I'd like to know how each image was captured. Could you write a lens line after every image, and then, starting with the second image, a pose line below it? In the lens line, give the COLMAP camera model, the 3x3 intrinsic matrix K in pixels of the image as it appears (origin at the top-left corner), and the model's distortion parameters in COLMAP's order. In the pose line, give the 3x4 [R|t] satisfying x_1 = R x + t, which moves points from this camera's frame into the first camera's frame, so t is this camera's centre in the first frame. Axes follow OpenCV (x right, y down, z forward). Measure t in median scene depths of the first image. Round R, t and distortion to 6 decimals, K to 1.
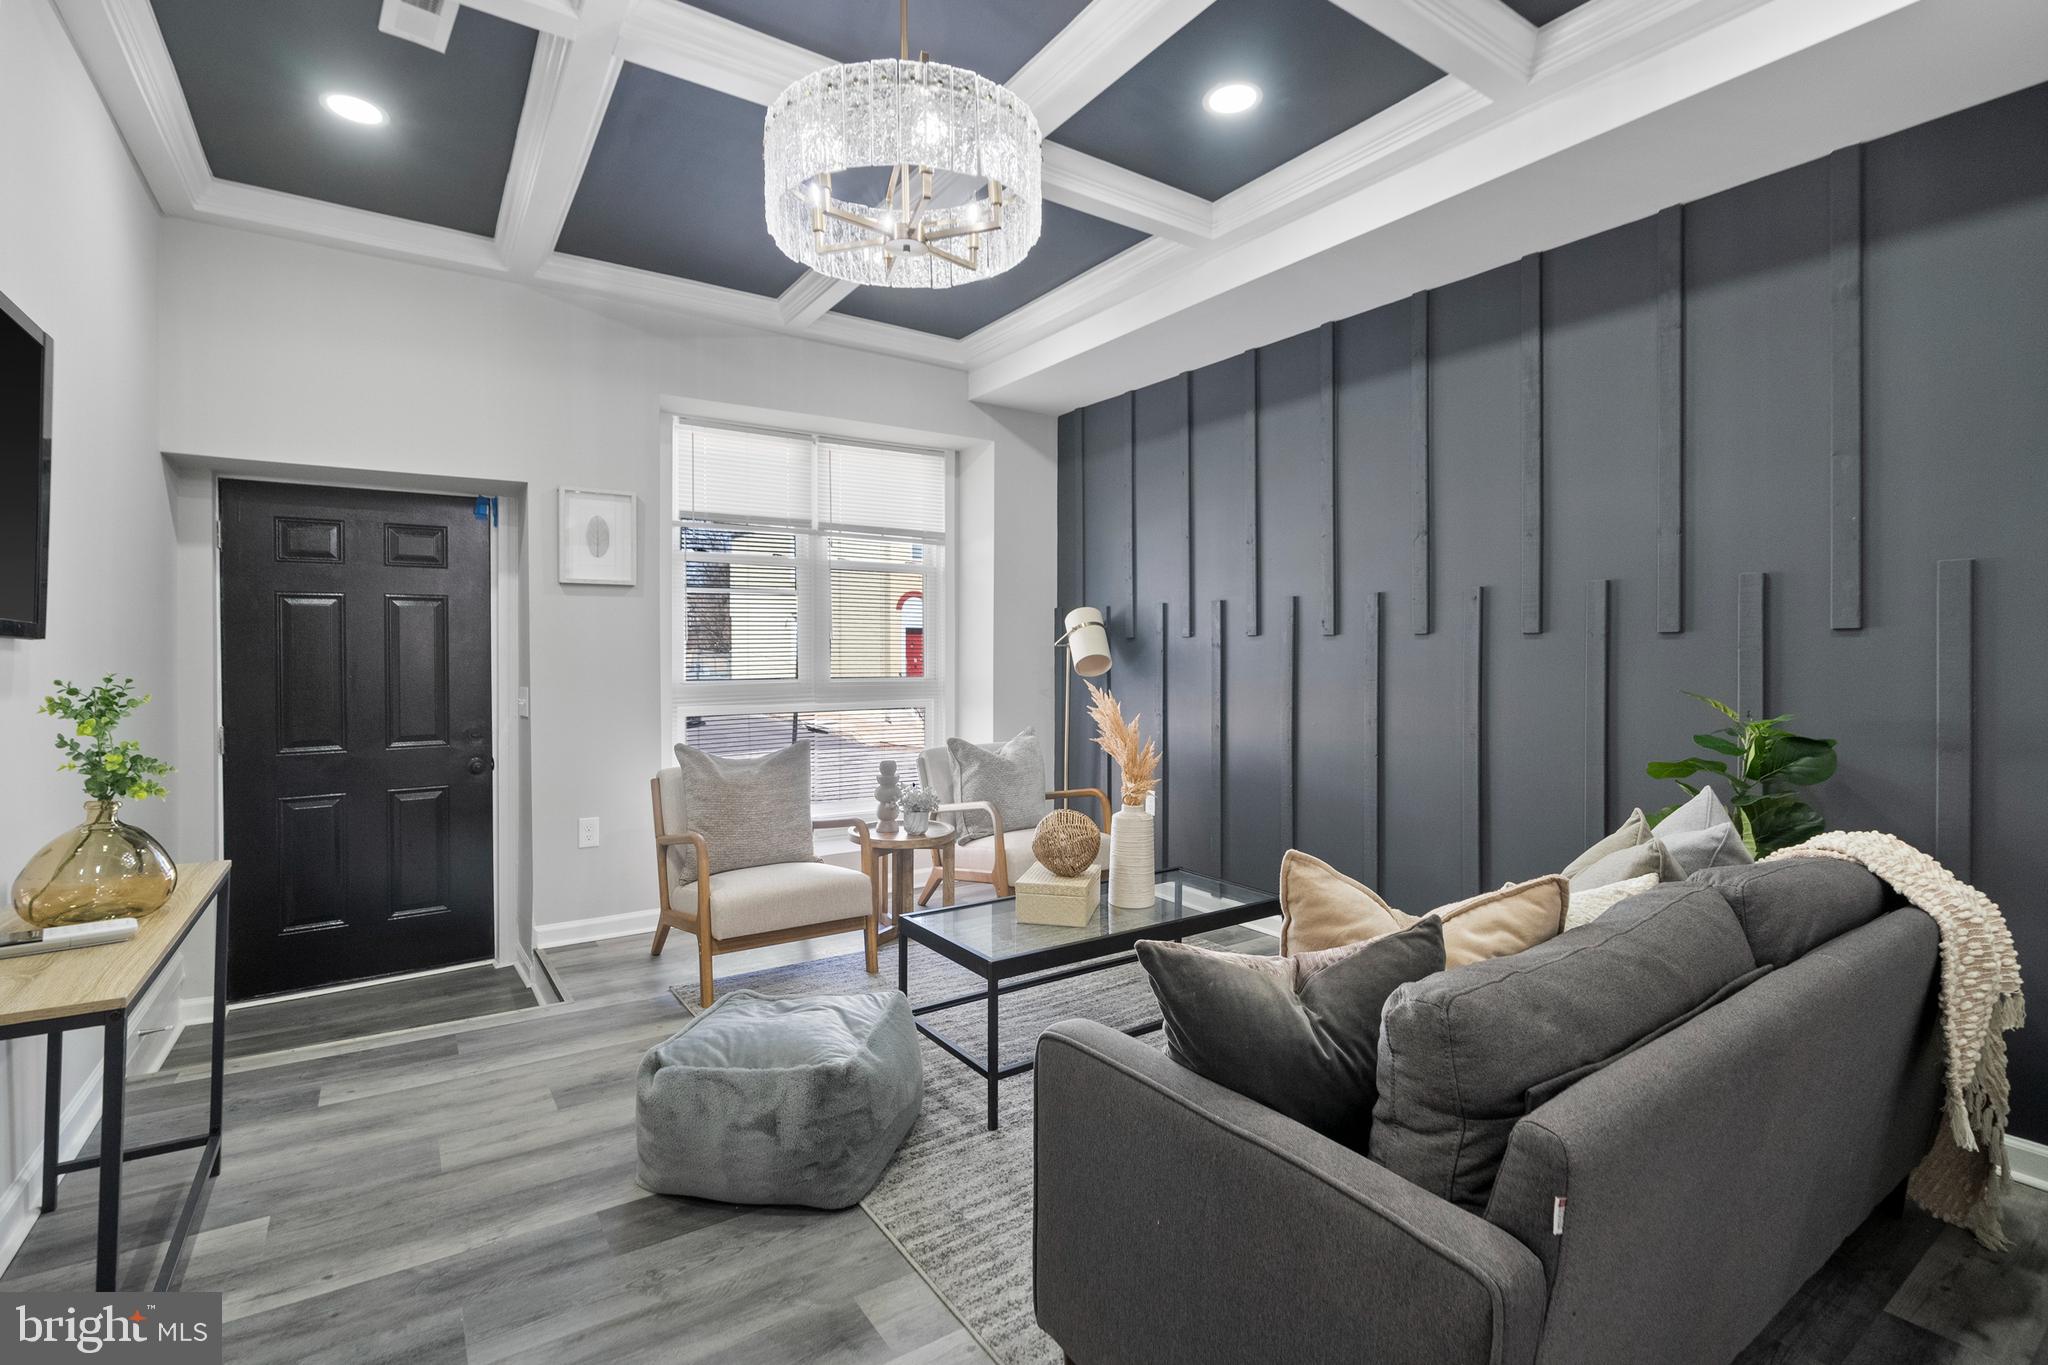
lens RADIAL K [[935.7, 0, 1019.2], [0, 935.7, 668.1], [0, 0, 1]] dist [-0.003385, 0.002951]
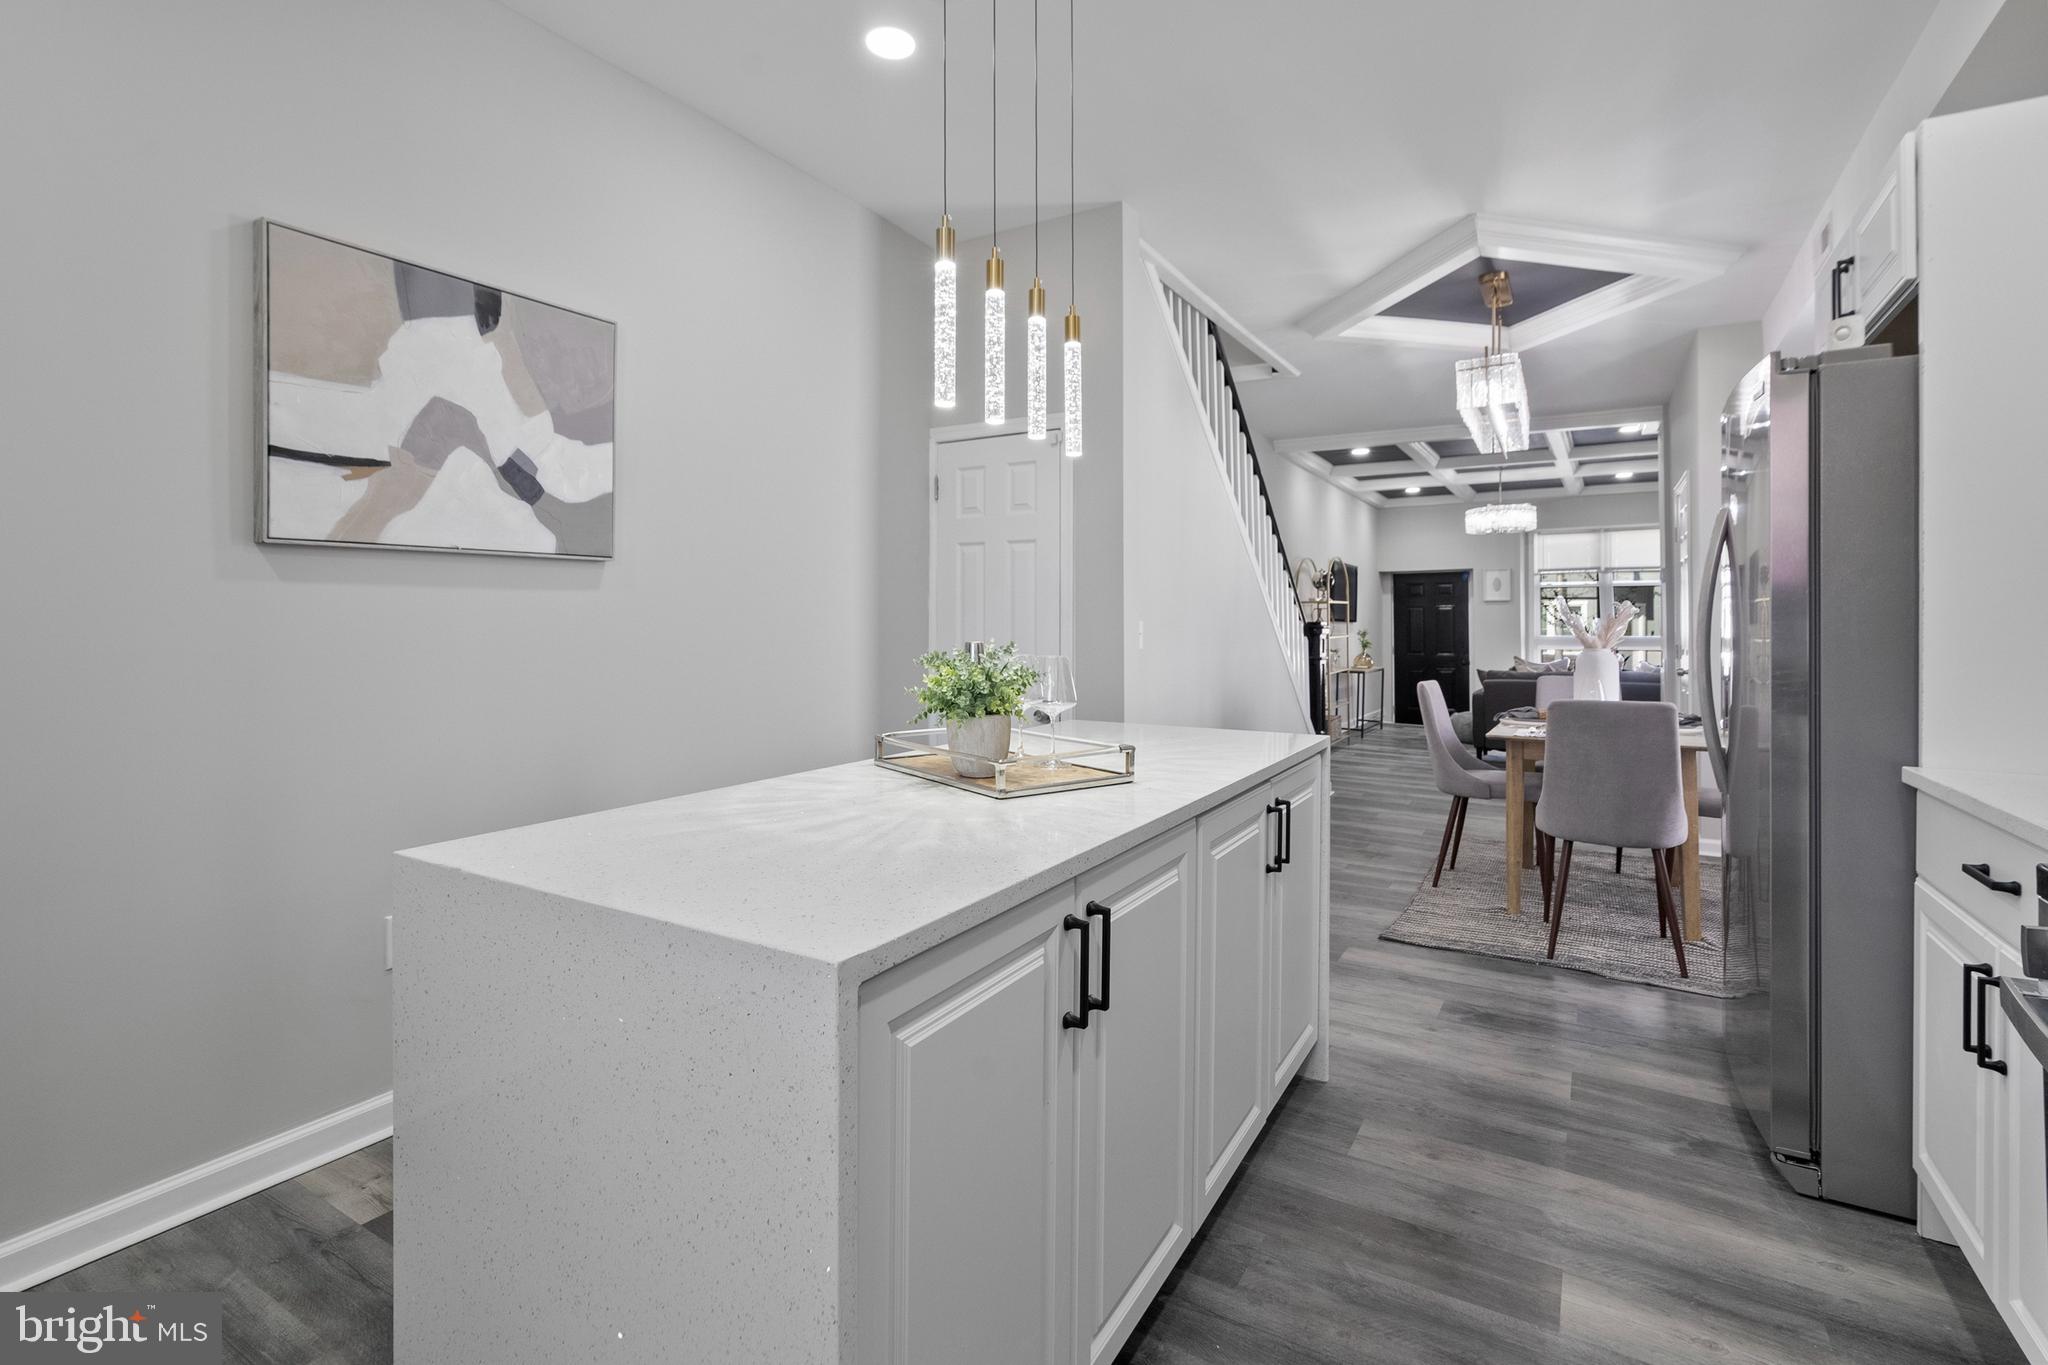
lens RADIAL K [[935.7, 0, 1035.3], [0, 935.7, 604.5], [0, 0, 1]] dist [-0.003385, 0.002951]
pose [[0.426691, -0.019955, -0.904177, 1.632519], [-0.014778, 0.999469, -0.029032, 0.026721], [0.904277, 0.025749, 0.426170, -1.596017]]
